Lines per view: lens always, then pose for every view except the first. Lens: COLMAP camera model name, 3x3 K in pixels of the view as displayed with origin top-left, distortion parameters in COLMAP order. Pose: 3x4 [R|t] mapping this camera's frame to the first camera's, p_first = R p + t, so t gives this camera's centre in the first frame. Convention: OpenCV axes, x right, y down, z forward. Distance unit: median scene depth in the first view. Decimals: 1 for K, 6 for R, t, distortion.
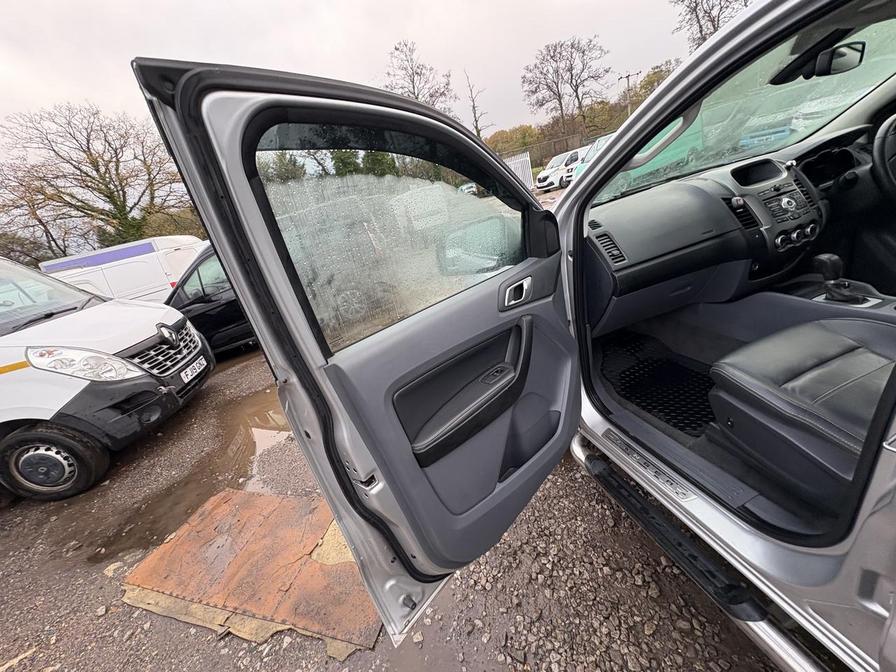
lens RADIAL K [[356.1, 0, 448.2], [0, 356.1, 336.4], [0, 0, 1]] dist [-0.000034, -0.000189]
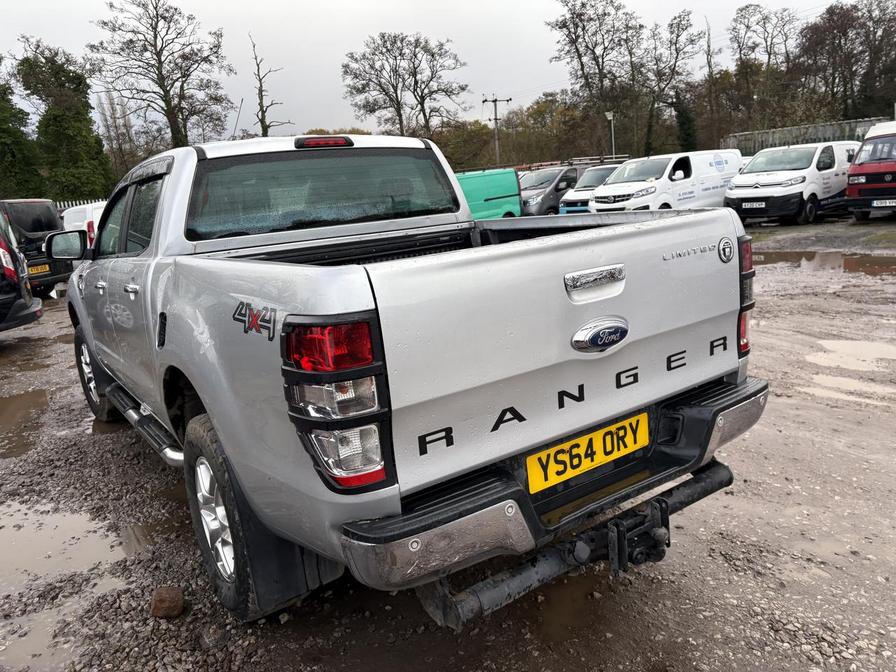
lens RADIAL K [[679.1, 0, 453.2], [0, 679.1, 321.5], [0, 0, 1]] dist [0.060729, -0.065041]
pose [[0.934589, 0.110426, 0.338155, 0.274684], [-0.022099, 0.966786, -0.254630, 0.287835], [-0.355041, 0.230501, 0.905988, -0.848783]]
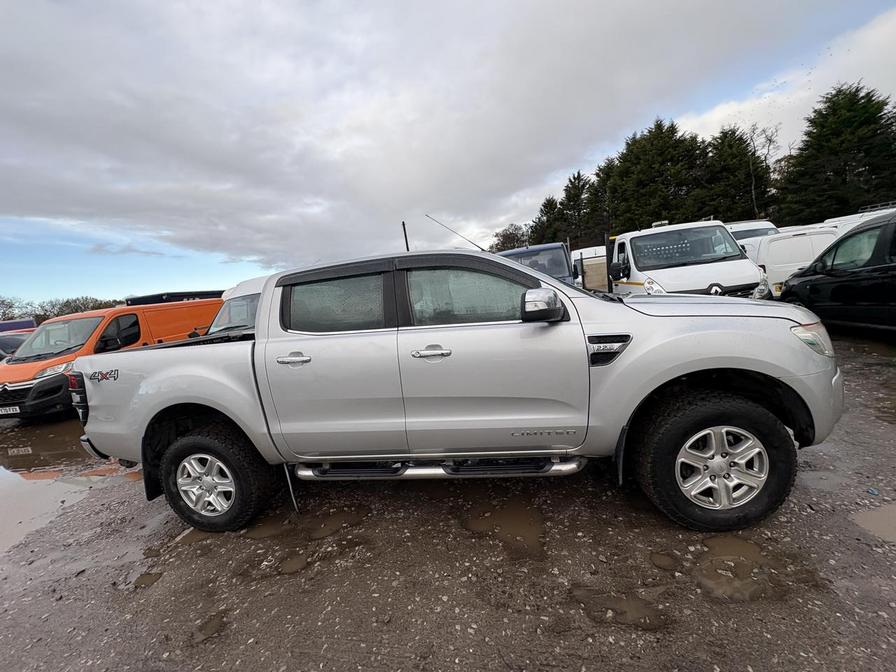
lens RADIAL K [[356.1, 0, 448.2], [0, 356.1, 336.4], [0, 0, 1]] dist [-0.000034, -0.000189]
pose [[-0.396484, 0.407190, -0.822798, 0.941845], [-0.120836, 0.865309, 0.486456, -0.409384], [0.910054, 0.292296, -0.293878, 0.406112]]
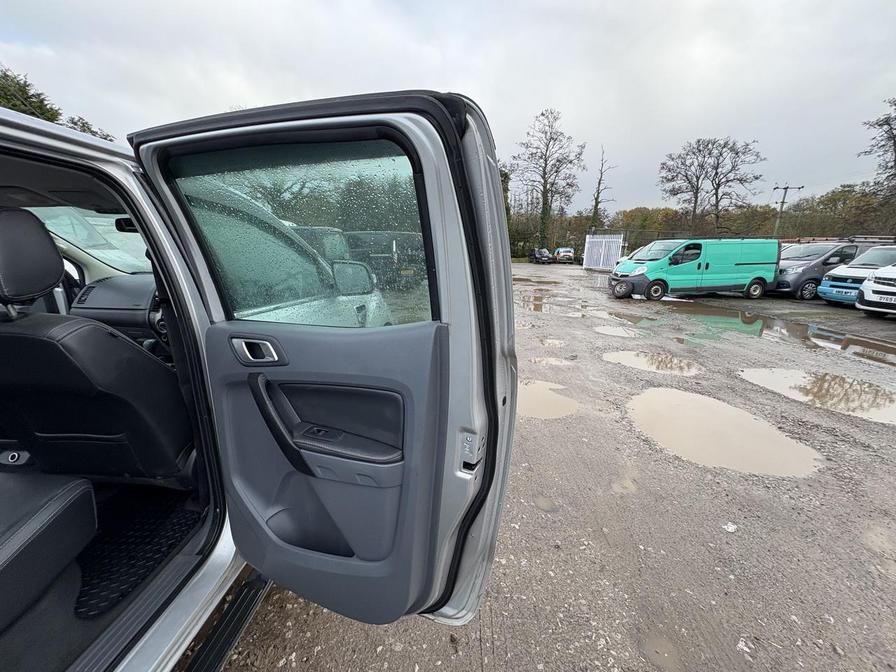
lens RADIAL K [[356.1, 0, 448.2], [0, 356.1, 336.4], [0, 0, 1]] dist [-0.000034, -0.000189]
pose [[0.909271, 0.336651, -0.244729, 0.753836], [-0.359965, 0.931261, -0.056370, -0.178999], [0.208929, 0.139350, 0.967952, -0.061916]]
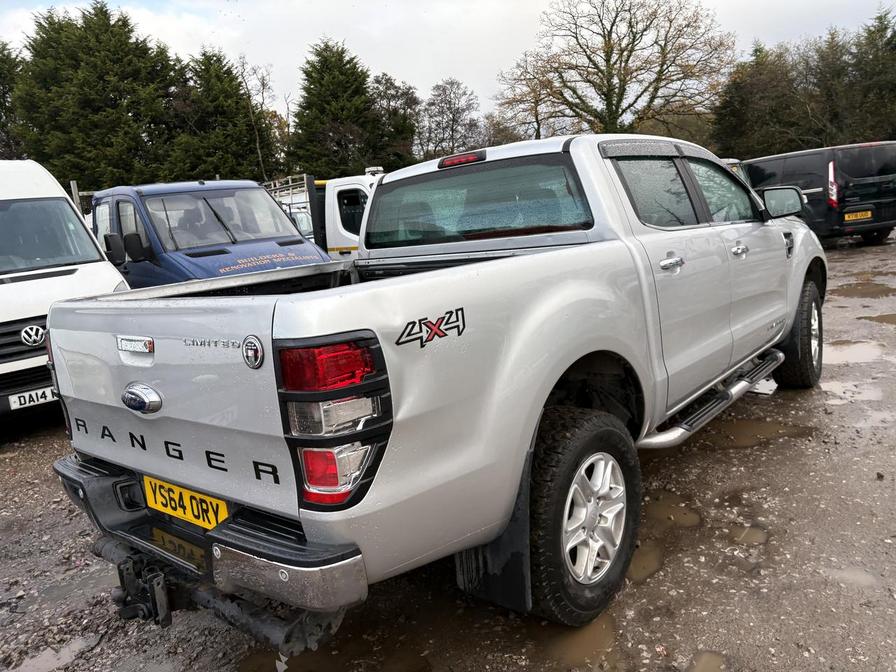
lens RADIAL K [[675.5, 0, 451.9], [0, 675.5, 319.9], [0, 0, 1]] dist [0.061028, -0.071946]
pose [[0.560322, 0.307237, -0.769184, 1.049716], [-0.342152, 0.931578, 0.122858, -0.027906], [0.754302, 0.194337, 0.627106, -0.604290]]
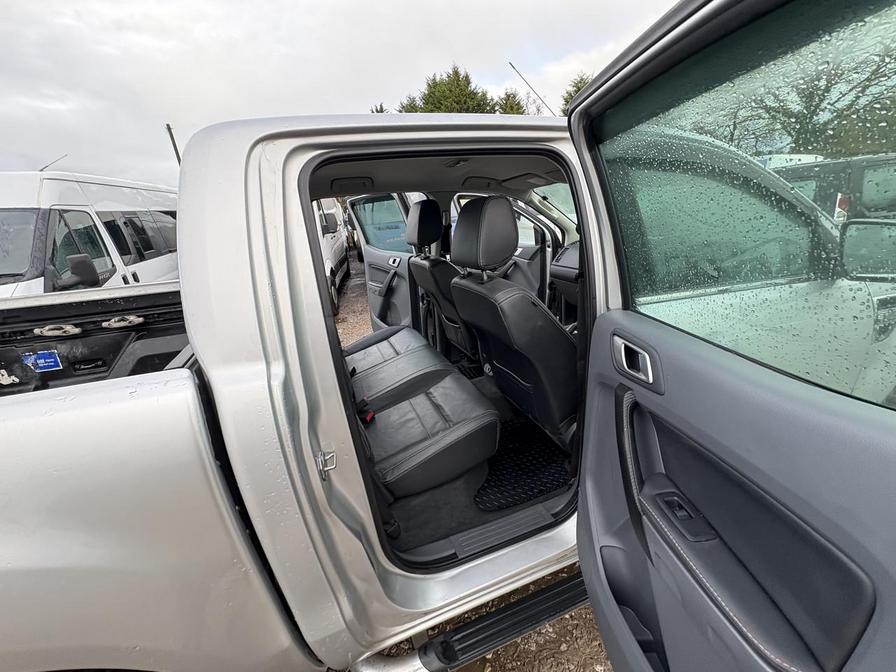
lens RADIAL K [[356.1, 0, 448.2], [0, 356.1, 336.4], [0, 0, 1]] dist [-0.000034, -0.000189]
pose [[0.093772, 0.545805, -0.832649, 0.725478], [-0.329031, 0.806330, 0.491498, -0.201599], [0.939652, 0.227878, 0.255198, -0.007232]]
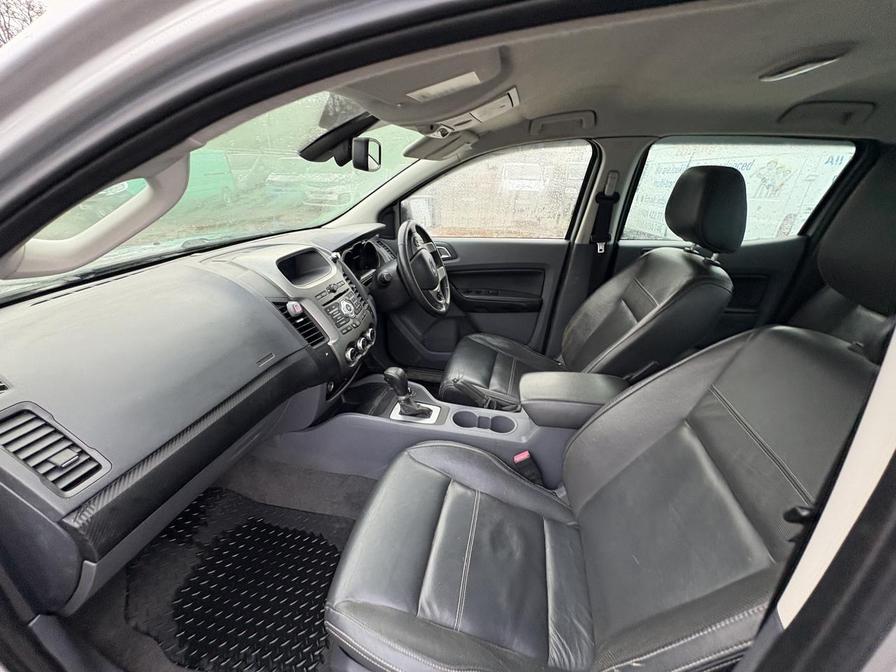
lens RADIAL K [[358.5, 0, 444.9], [0, 358.5, 334.4], [0, 0, 1]] dist [0.000589, 0.000219]
pose [[0.465134, -0.122658, 0.876701, 0.099443], [0.199383, 0.979423, 0.031247, -0.088294], [-0.862494, 0.160265, 0.480019, 0.126416]]
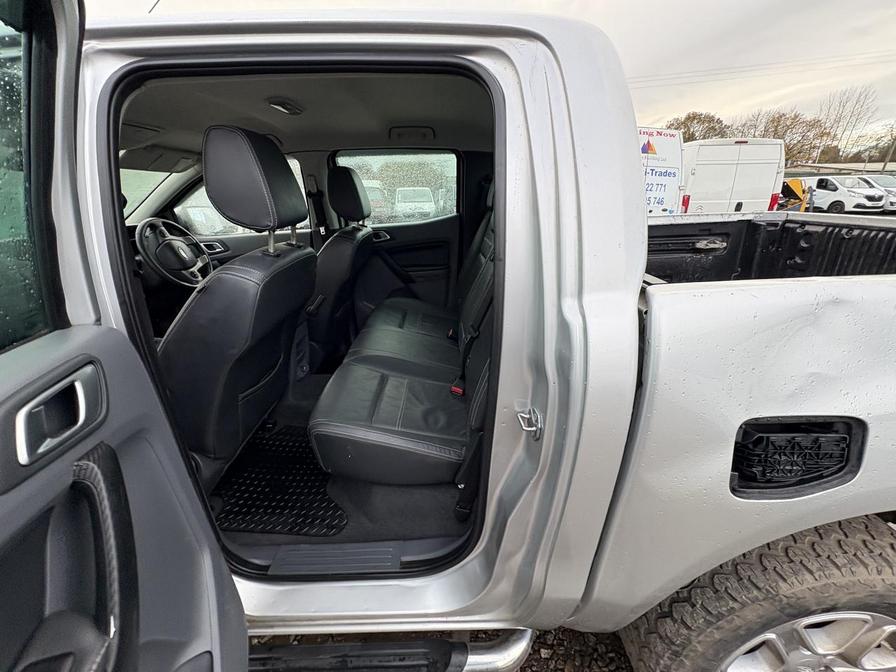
lens RADIAL K [[356.1, 0, 448.2], [0, 356.1, 336.4], [0, 0, 1]] dist [-0.000034, -0.000189]
pose [[0.270927, -0.117844, 0.955359, 0.060557], [0.318078, 0.947689, 0.026696, 0.041547], [-0.908529, 0.296646, 0.294238, -0.096430]]
